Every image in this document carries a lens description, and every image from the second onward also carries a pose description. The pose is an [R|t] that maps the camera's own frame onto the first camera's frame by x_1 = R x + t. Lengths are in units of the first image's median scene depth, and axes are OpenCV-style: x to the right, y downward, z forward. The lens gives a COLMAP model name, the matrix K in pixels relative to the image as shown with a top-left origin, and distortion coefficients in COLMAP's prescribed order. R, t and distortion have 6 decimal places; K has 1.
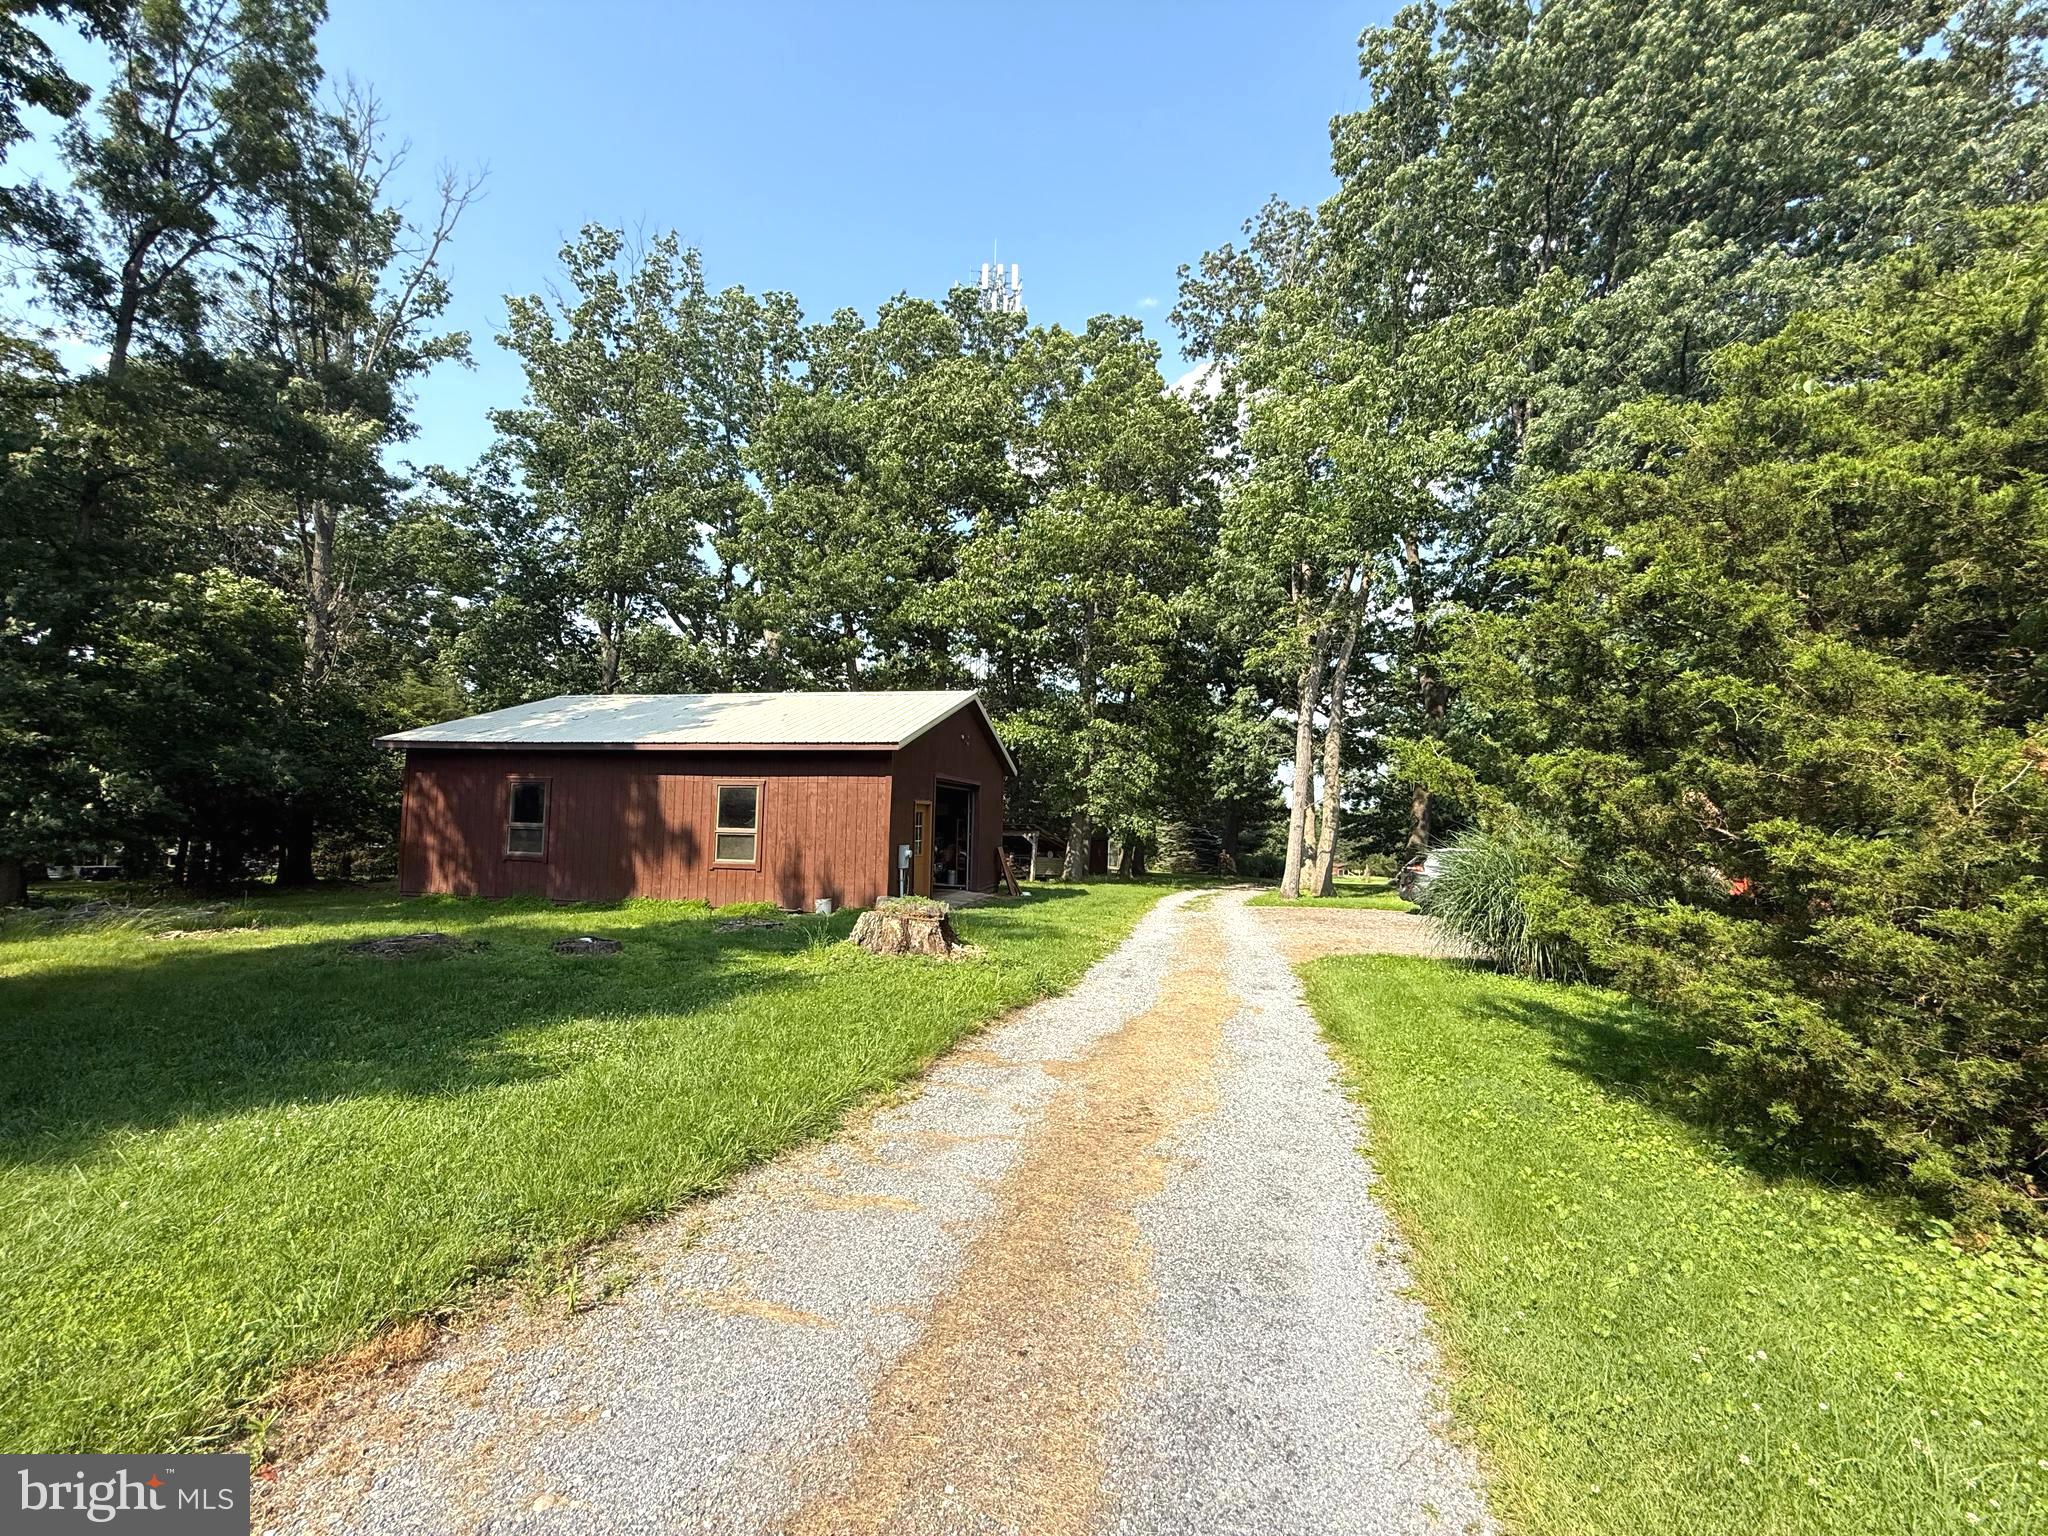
lens RADIAL K [[813.8, 0, 1040.1], [0, 813.8, 772.5], [0, 0, 1]] dist [-0.014939, 0.002422]
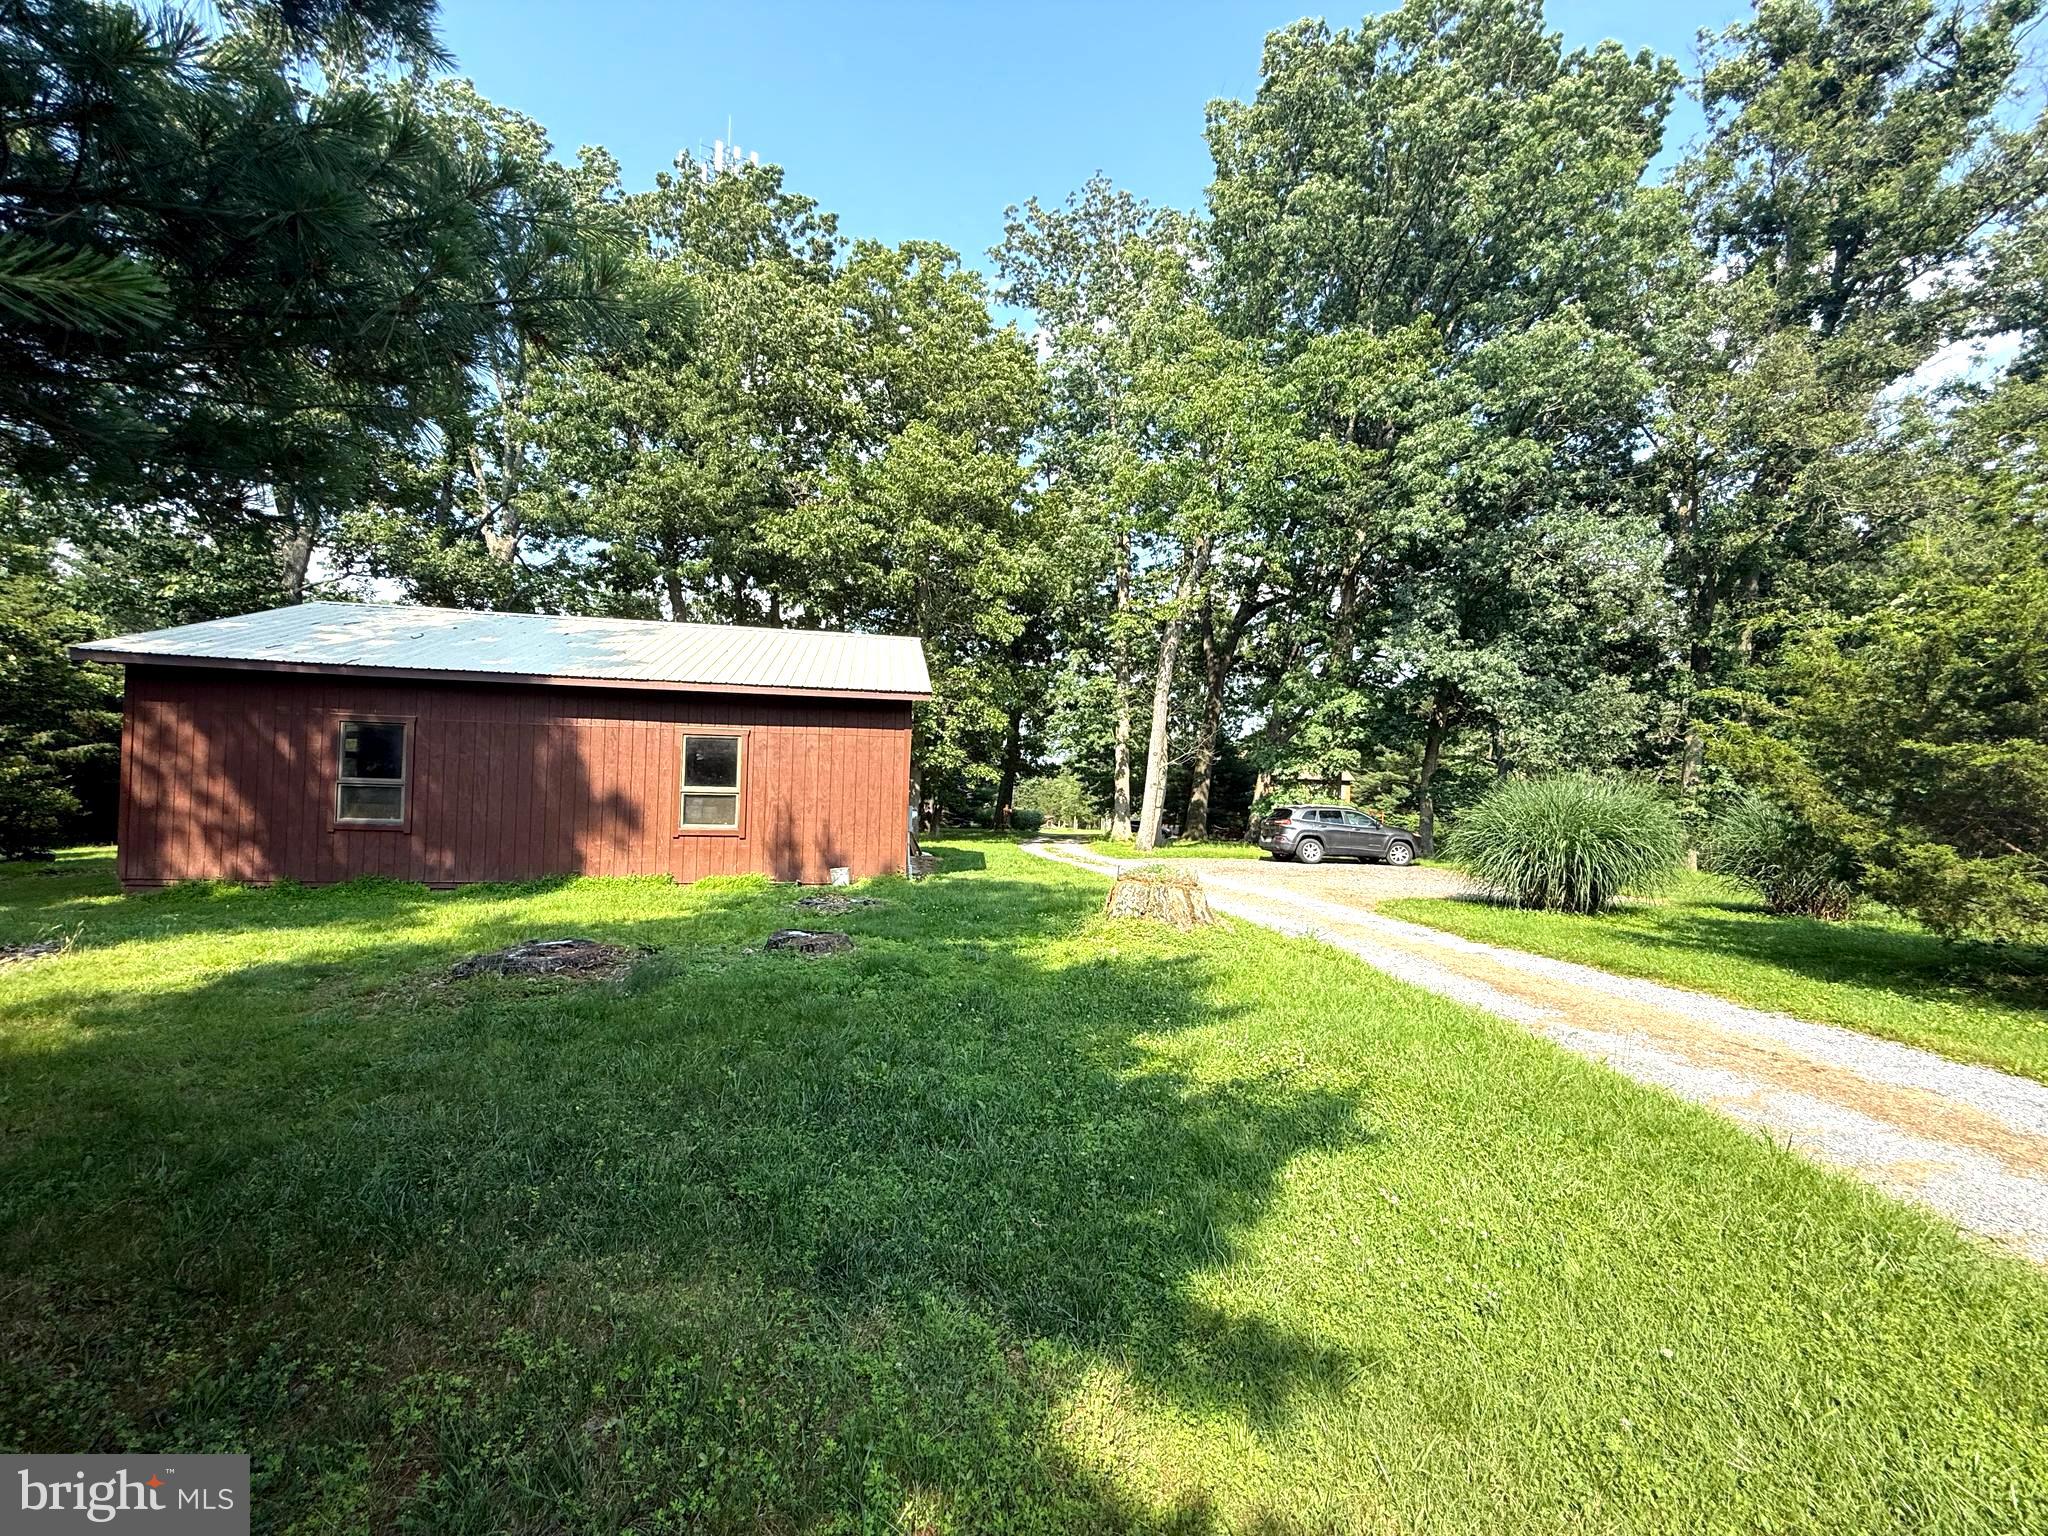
lens RADIAL K [[813.8, 0, 1004.3], [0, 813.8, 778.2], [0, 0, 1]] dist [-0.014939, 0.002422]
pose [[0.930132, 0.009875, 0.367092, -0.371122], [-0.033850, 0.997688, 0.058930, 0.000346], [-0.365661, -0.067239, 0.928316, 0.110837]]
